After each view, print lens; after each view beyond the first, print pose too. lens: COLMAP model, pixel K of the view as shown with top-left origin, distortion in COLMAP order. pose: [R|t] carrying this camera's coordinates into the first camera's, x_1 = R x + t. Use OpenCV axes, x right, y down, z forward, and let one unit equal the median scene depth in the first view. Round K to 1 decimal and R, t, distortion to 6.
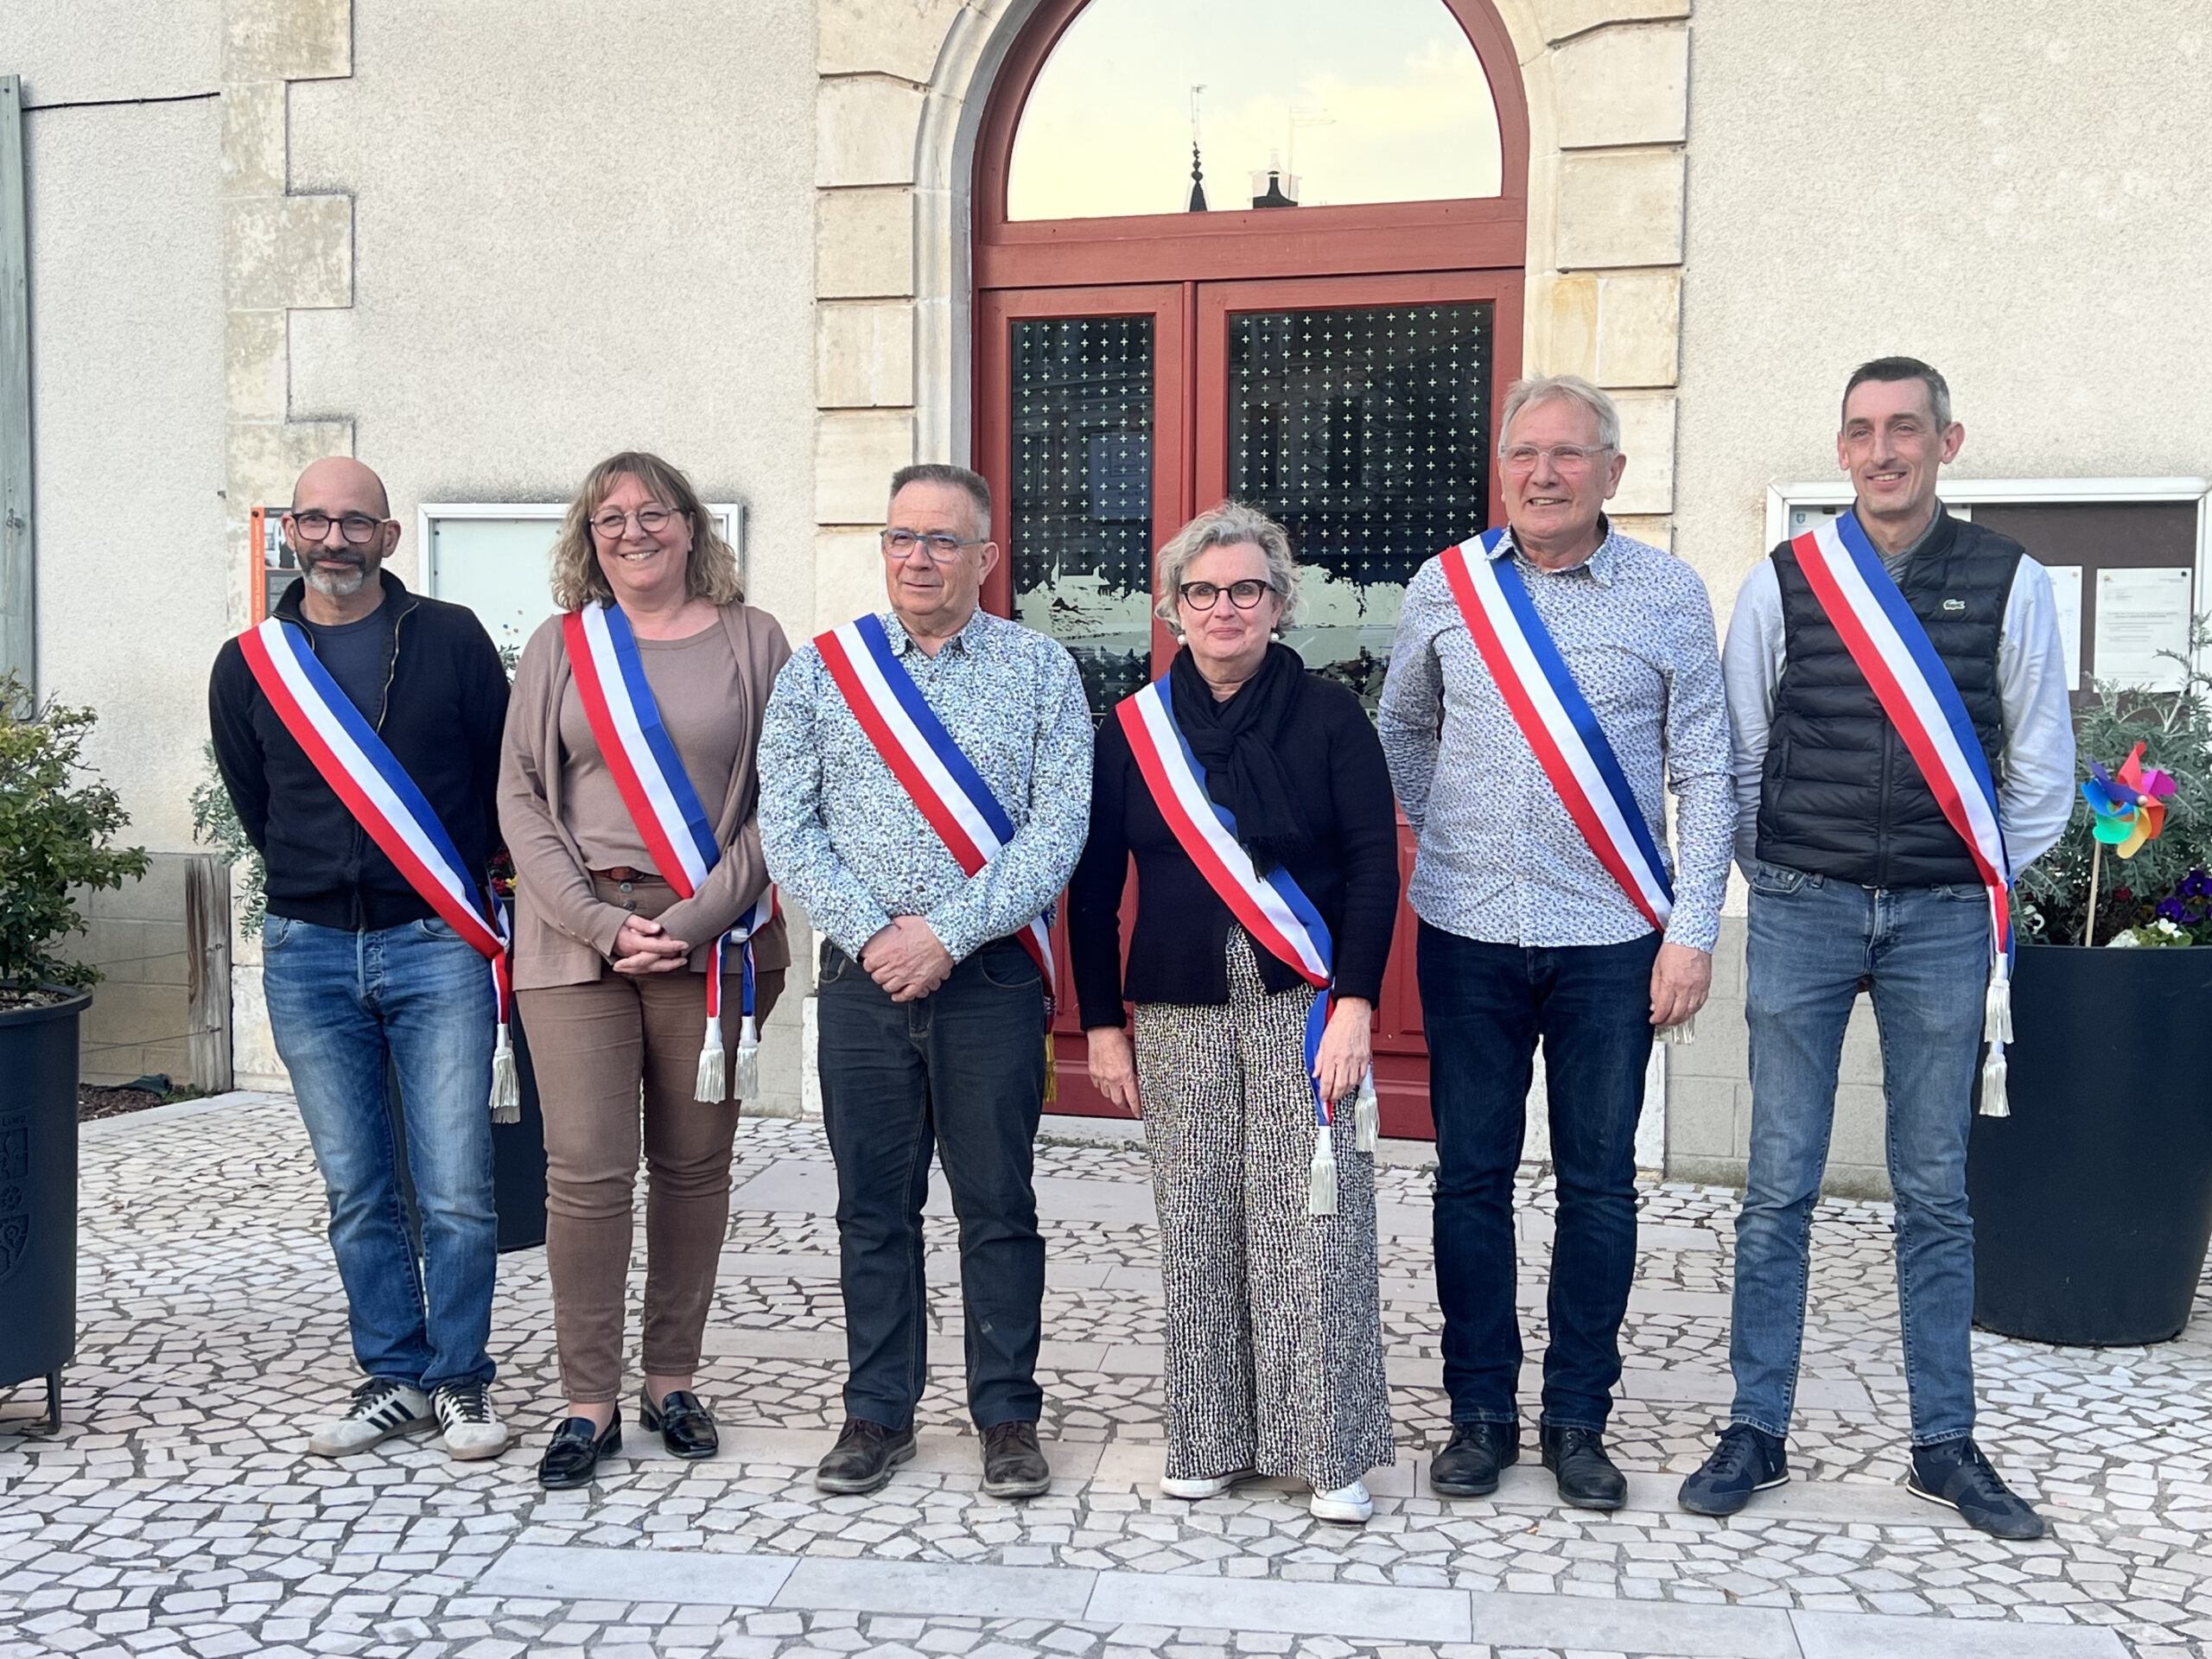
lens RADIAL K [[2708.7, 0, 1107.3], [0, 2708.7, 834.6], [0, 0, 1]] dist [0.049656, 0.000000]
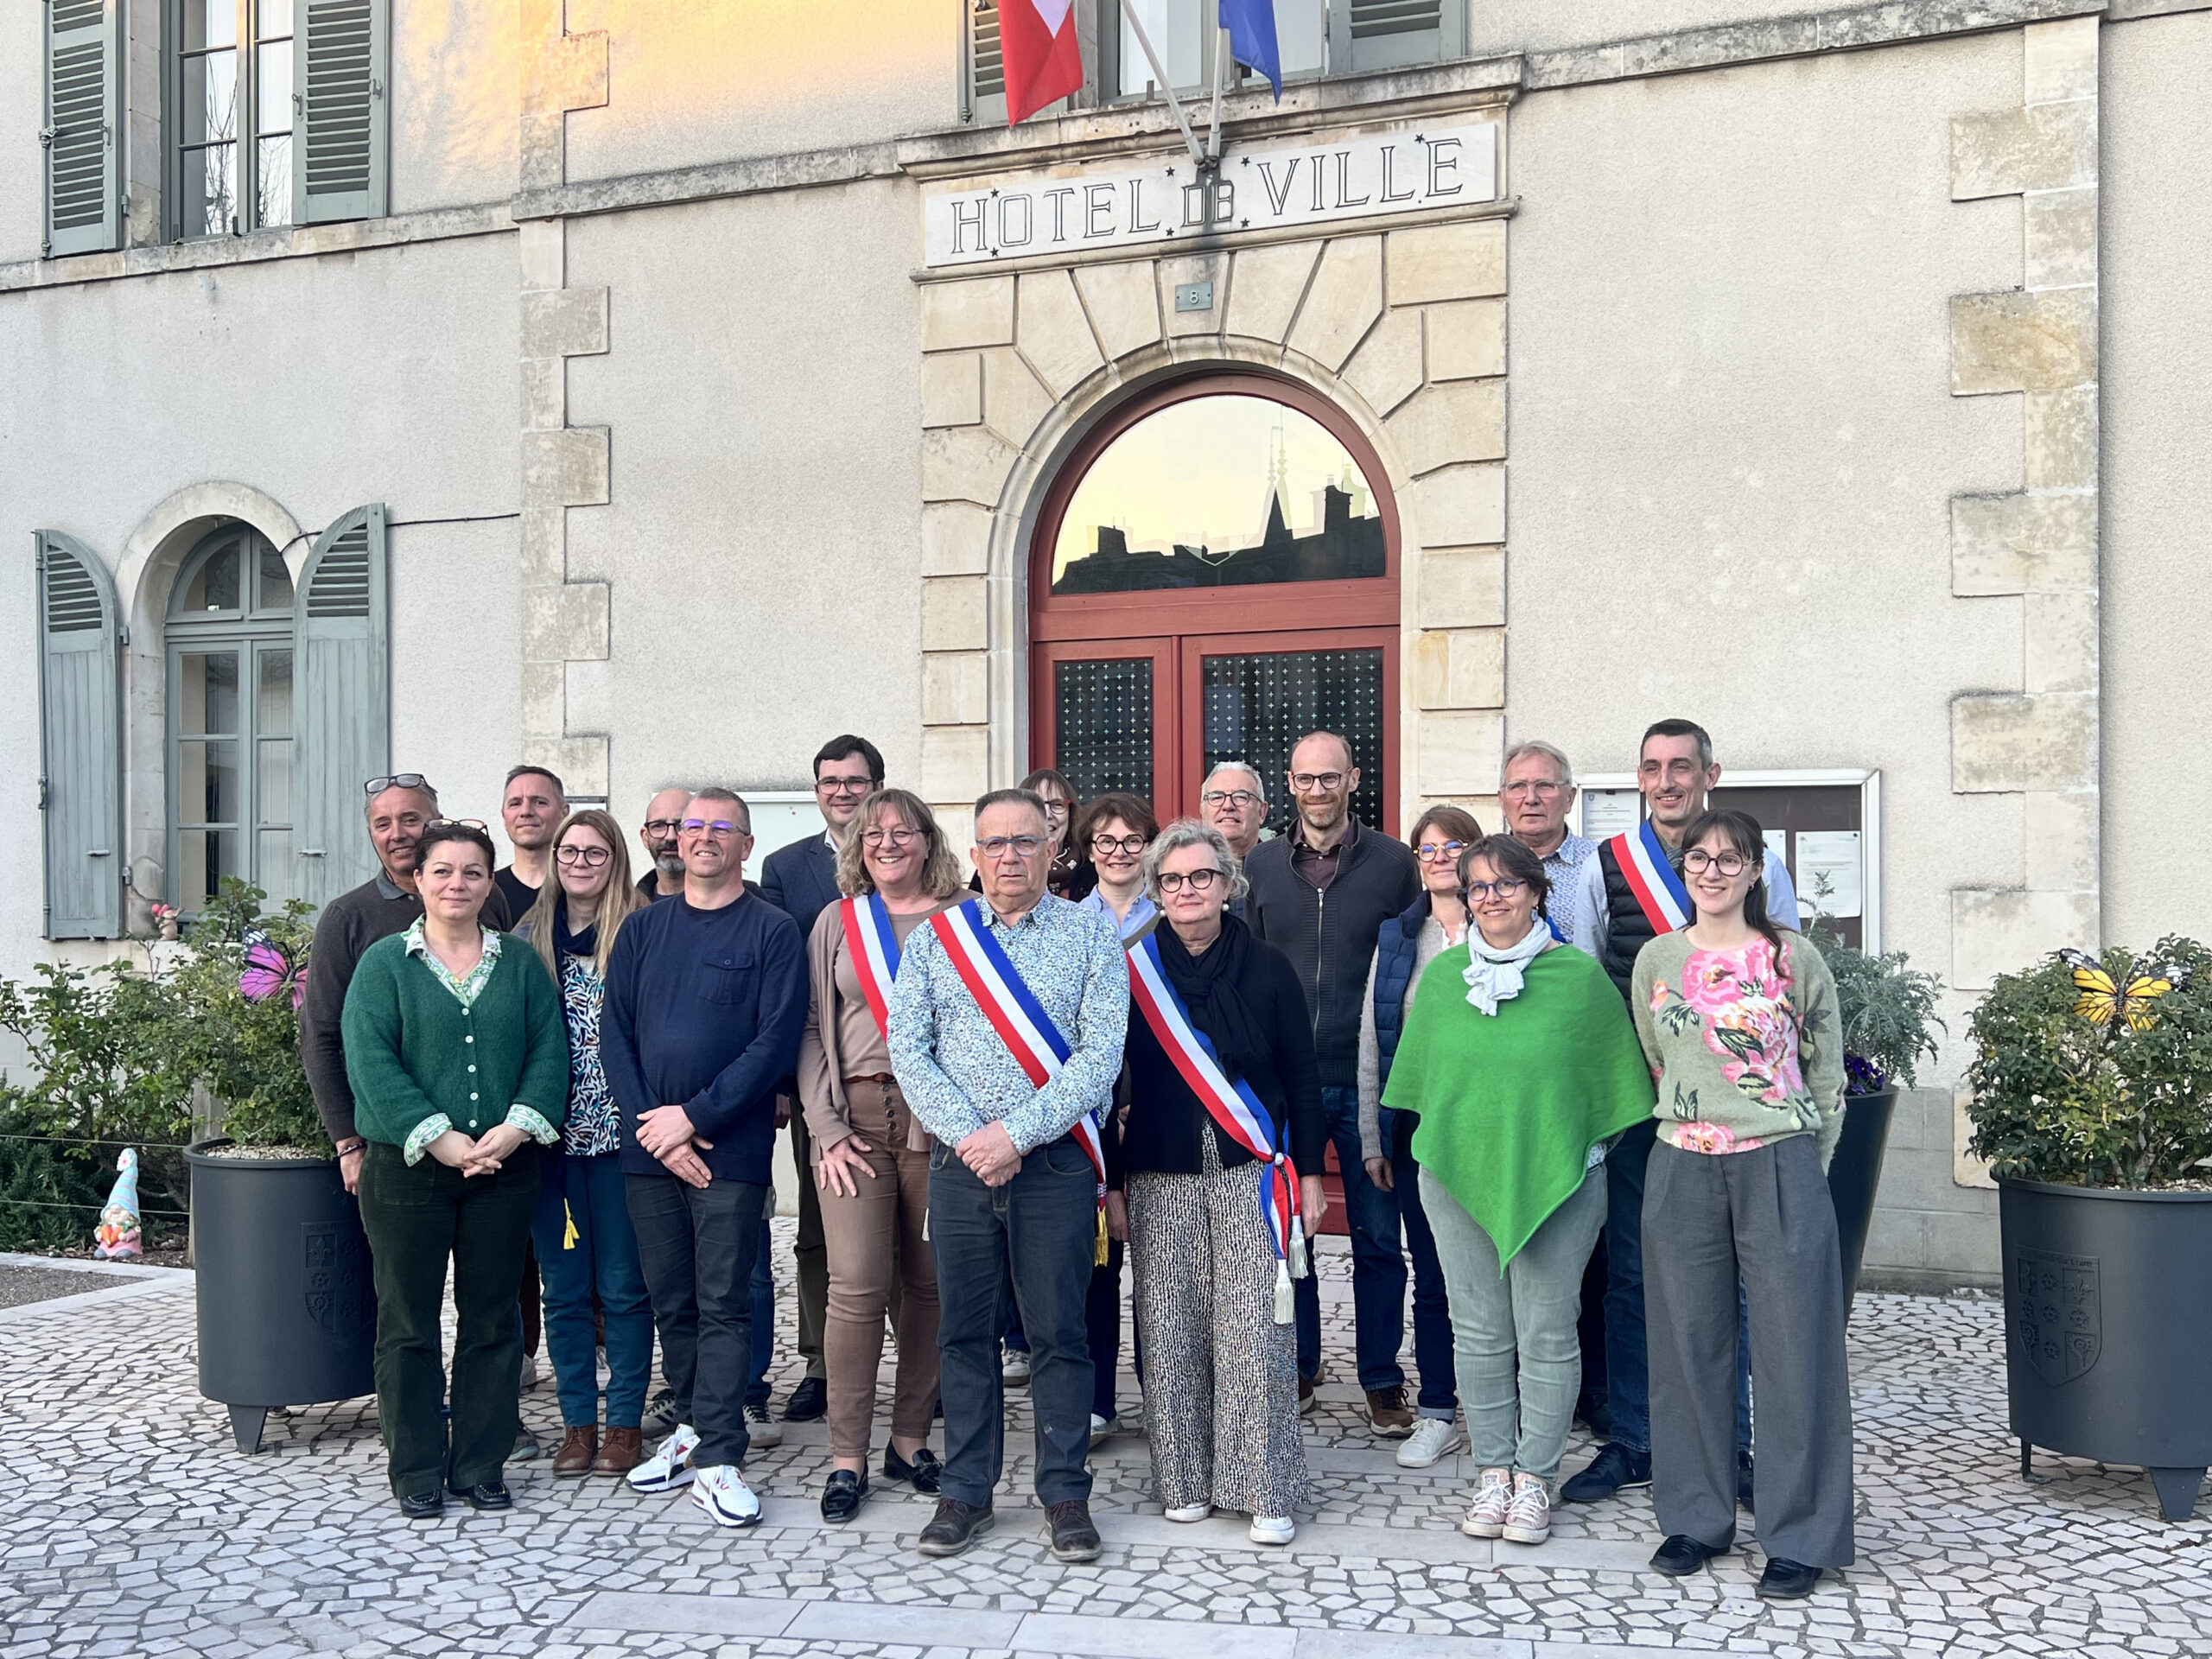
lens RADIAL K [[2176.0, 0, 1107.3], [0, 2176.0, 823.7], [0, 0, 1]] dist [0.098783, 0.000000]
pose [[0.998525, -0.014633, -0.052277, 0.057491], [0.010483, 0.996837, -0.078781, -0.013306], [0.053264, 0.078117, 0.995520, -0.167995]]
